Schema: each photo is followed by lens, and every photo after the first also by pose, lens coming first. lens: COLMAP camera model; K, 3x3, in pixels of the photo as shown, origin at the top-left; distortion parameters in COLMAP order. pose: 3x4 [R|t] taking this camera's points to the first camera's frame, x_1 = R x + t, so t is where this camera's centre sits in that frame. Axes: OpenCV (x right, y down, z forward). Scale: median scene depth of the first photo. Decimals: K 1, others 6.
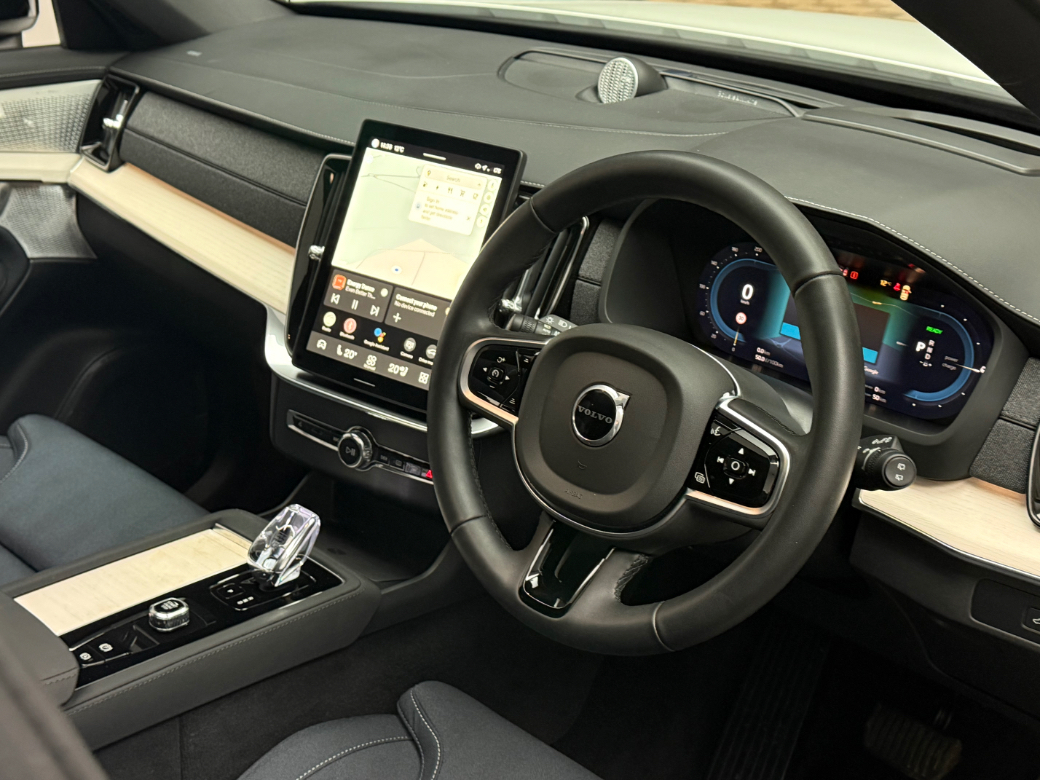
lens RADIAL K [[1368.3, 0, 520.0], [0, 1368.3, 390.0], [0, 0, 1]] dist [-0.003608, -0.002189]
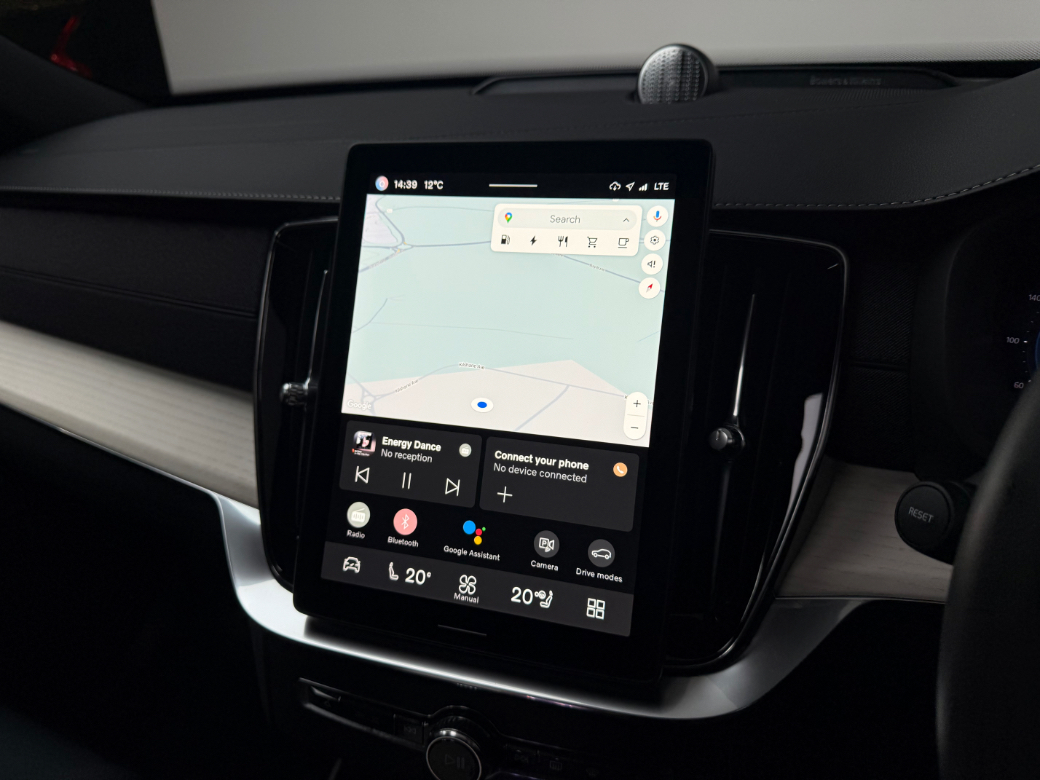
lens RADIAL K [[730.6, 0, 518.0], [0, 730.6, 385.3], [0, 0, 1]] dist [0.002157, -0.000868]
pose [[0.946881, -0.176376, 0.268901, -0.151868], [0.182717, 0.983165, 0.001470, -0.093008], [-0.264634, 0.047741, 0.963167, 0.724735]]
